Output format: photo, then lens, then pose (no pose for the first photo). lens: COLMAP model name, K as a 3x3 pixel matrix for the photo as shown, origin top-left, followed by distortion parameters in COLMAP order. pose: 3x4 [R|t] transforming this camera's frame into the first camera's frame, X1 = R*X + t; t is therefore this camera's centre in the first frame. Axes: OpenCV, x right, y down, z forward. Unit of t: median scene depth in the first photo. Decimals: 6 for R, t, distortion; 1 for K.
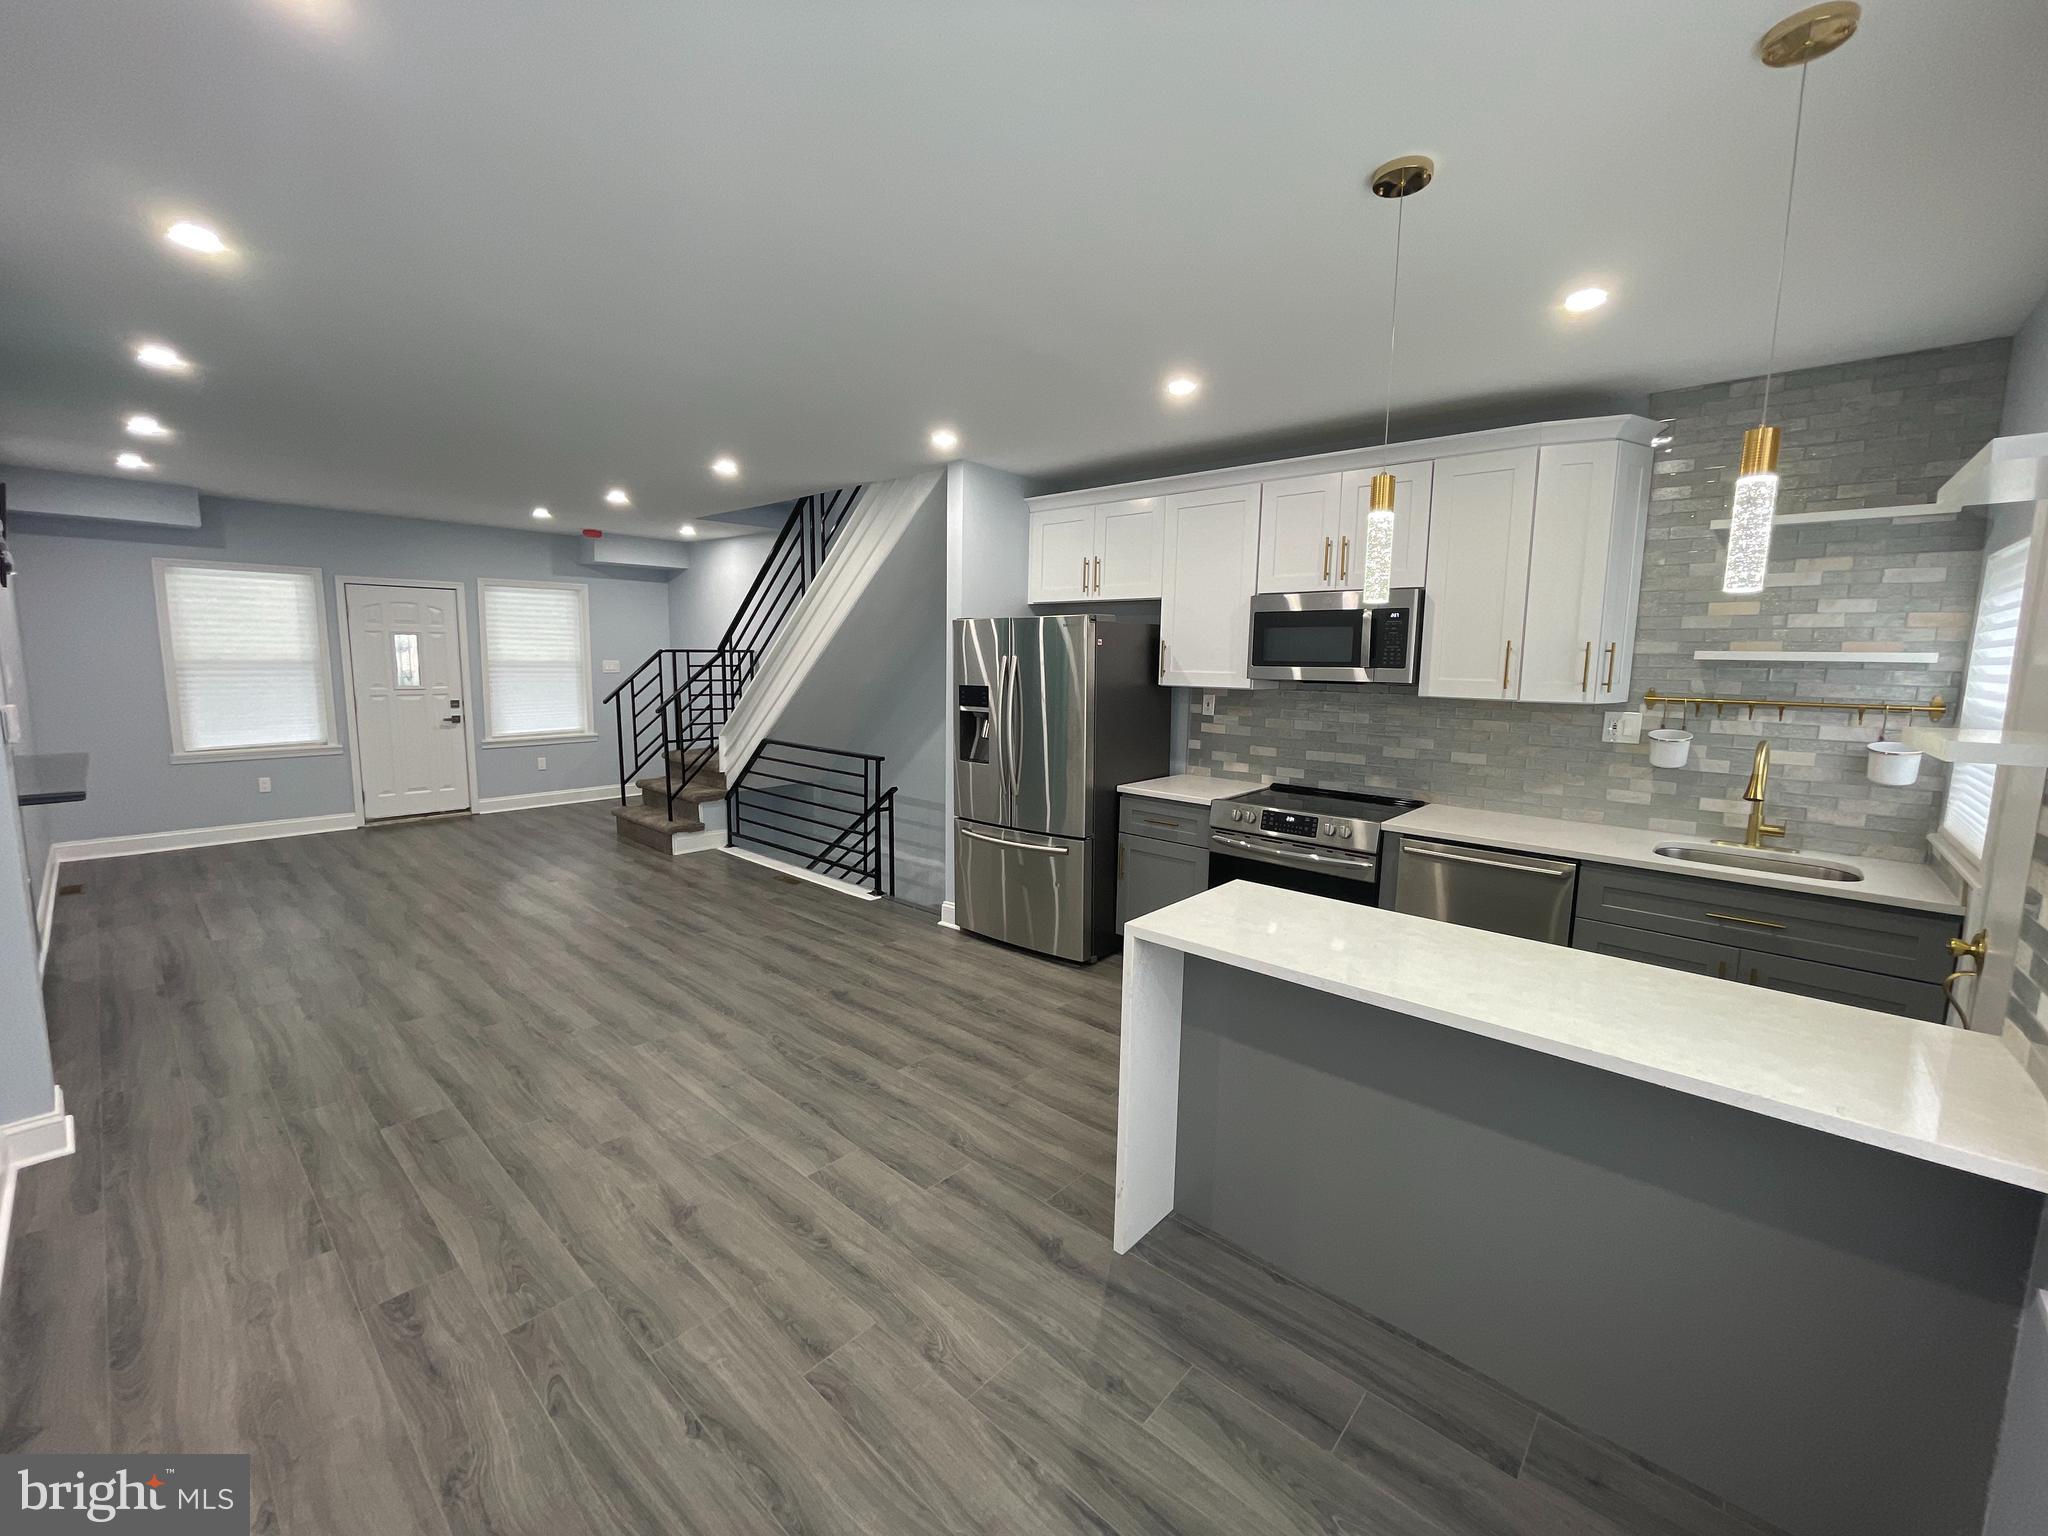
lens RADIAL K [[830.1, 0, 1022.2], [0, 830.1, 762.5], [0, 0, 1]] dist [0.000621, -0.001415]
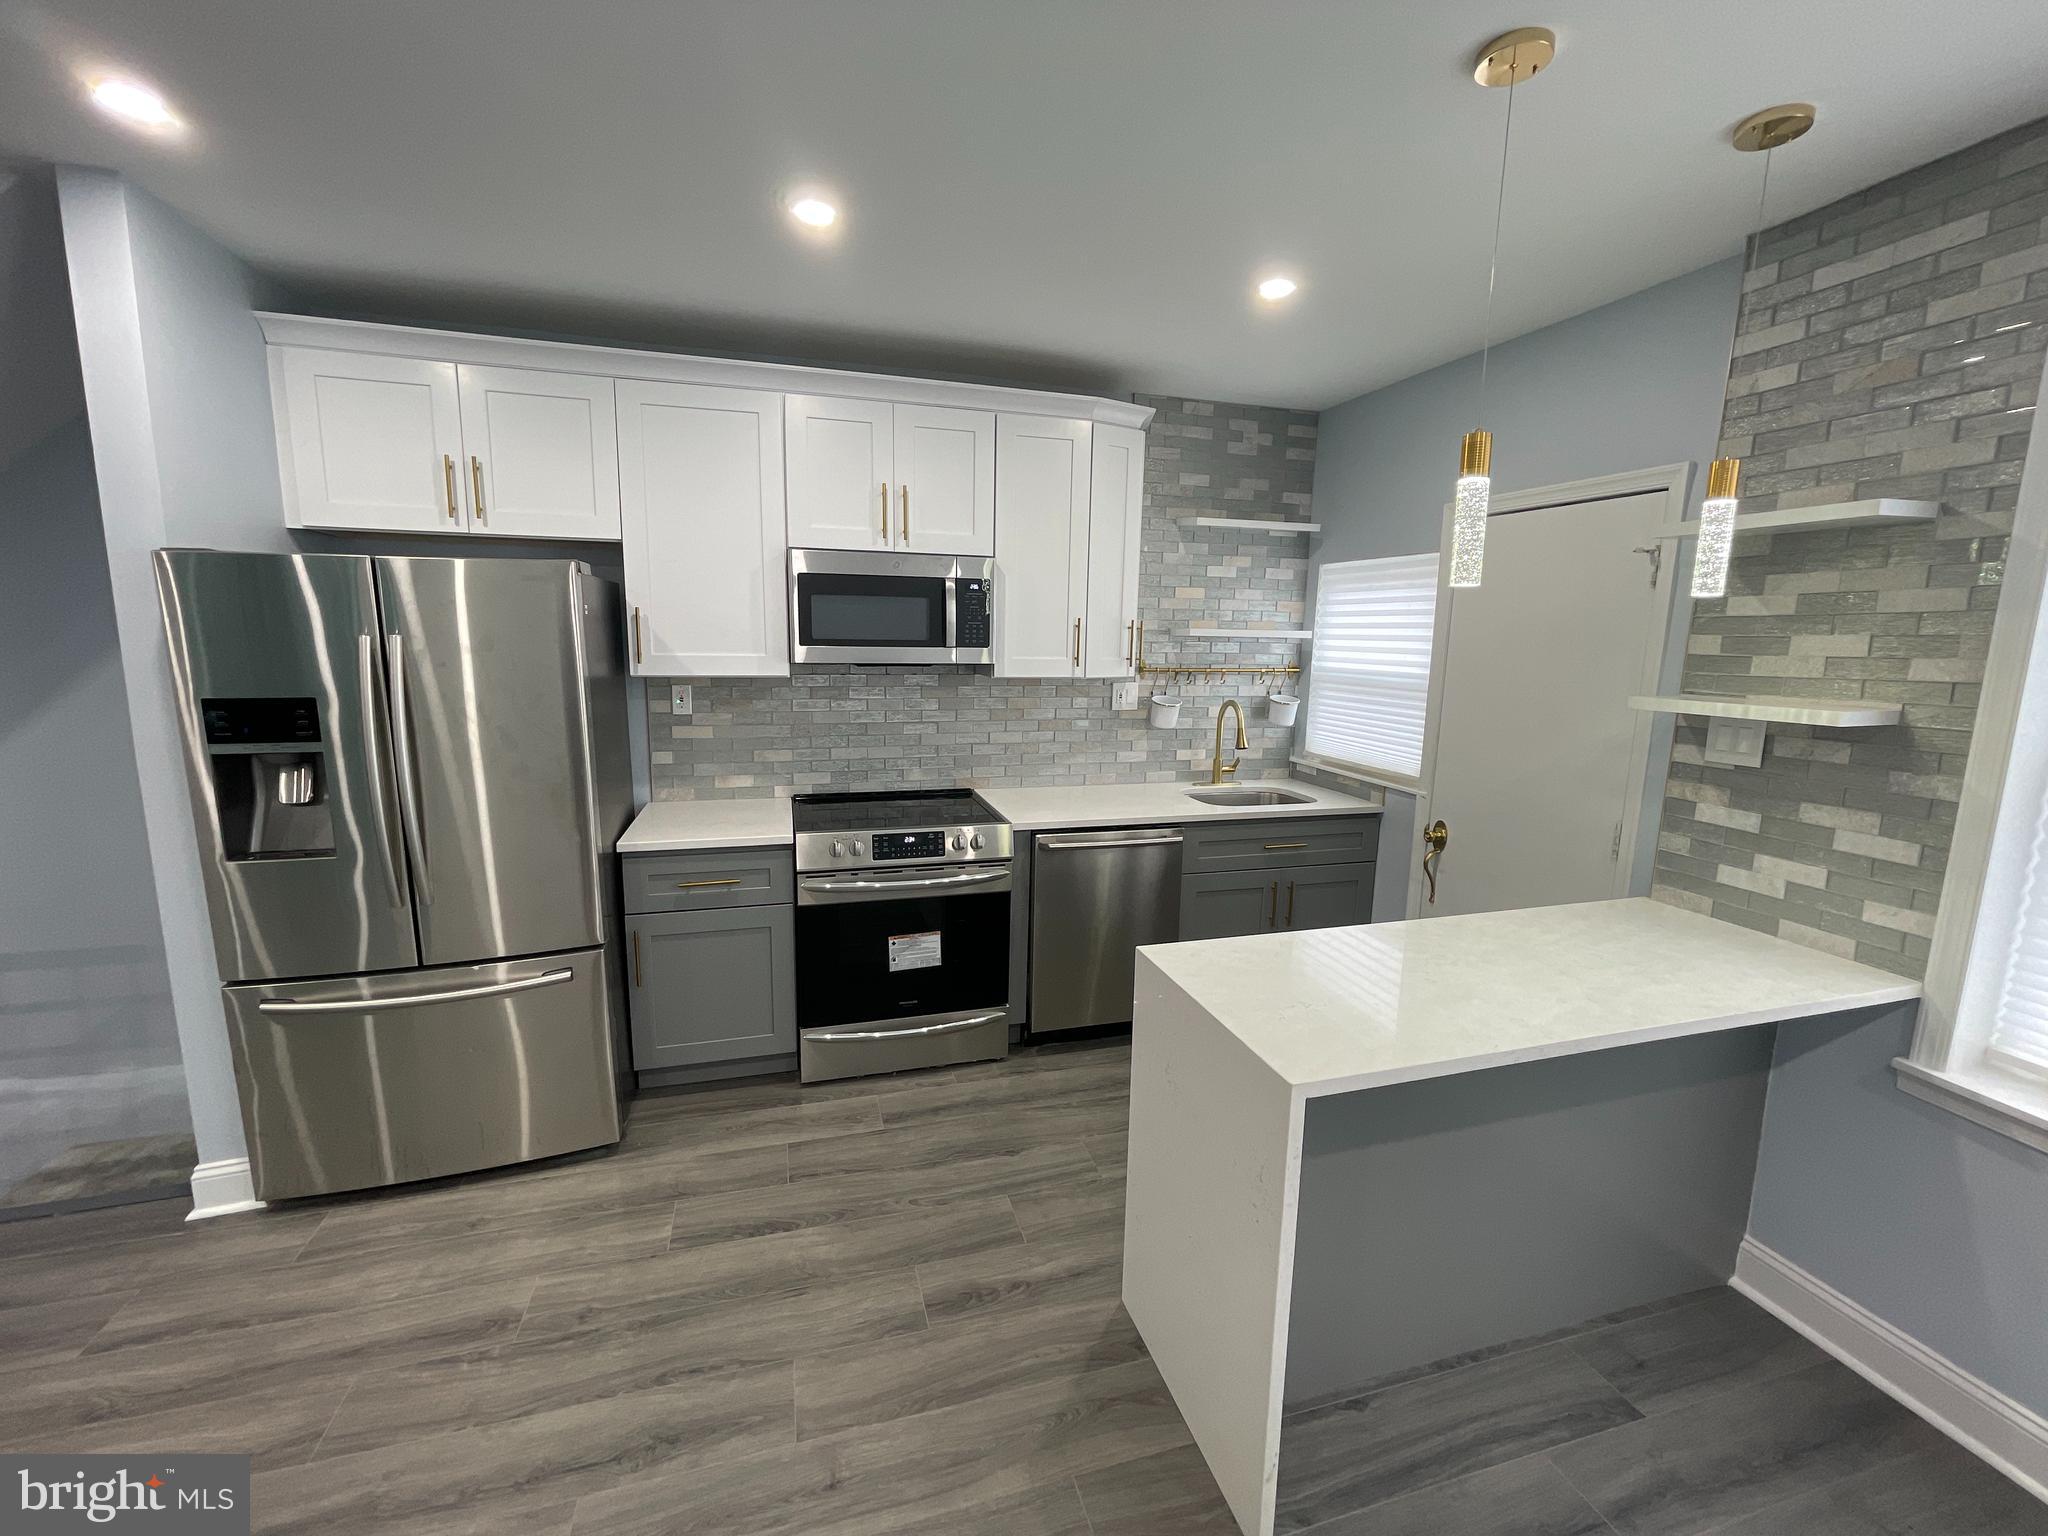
lens RADIAL K [[830.1, 0, 1020.2], [0, 830.1, 761.4], [0, 0, 1]] dist [0.000621, -0.001415]
pose [[0.529847, -0.139477, 0.836545, -0.217758], [0.100272, 0.989768, 0.101514, -0.060225], [-0.842145, 0.030095, 0.538411, 0.378397]]
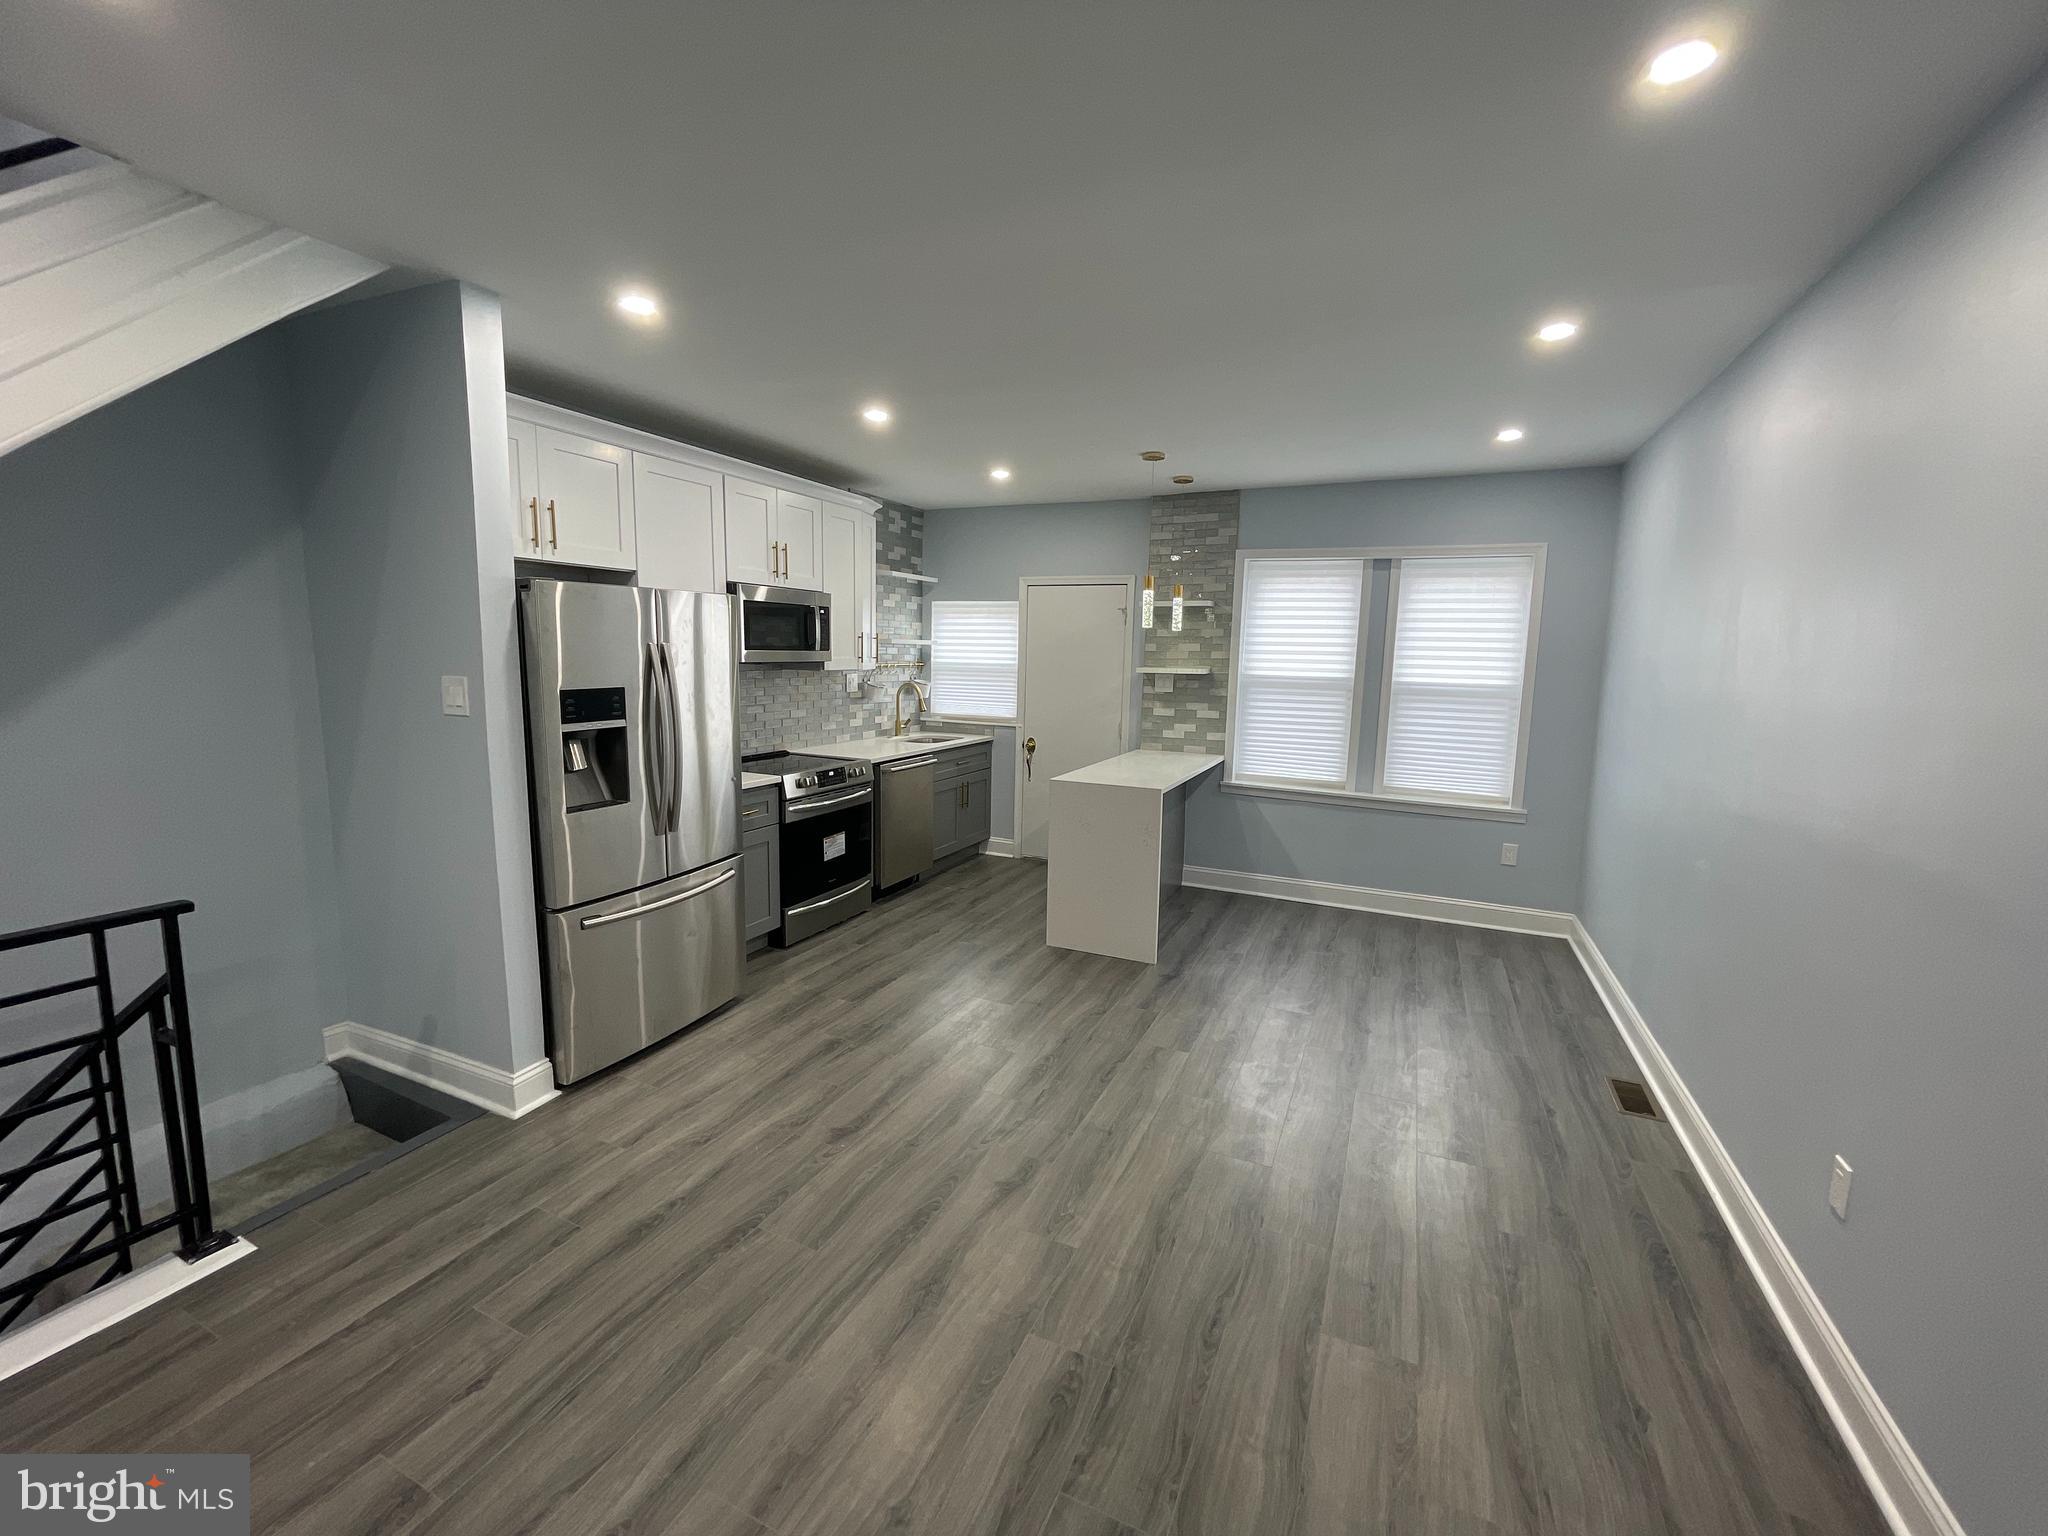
lens RADIAL K [[830.1, 0, 1016.9], [0, 830.1, 761.6], [0, 0, 1]] dist [0.000621, -0.001415]
pose [[-0.283409, -0.149442, 0.947284, -0.737063], [0.099945, 0.977802, 0.184158, -0.119025], [-0.953777, 0.146868, -0.262182, 0.834293]]
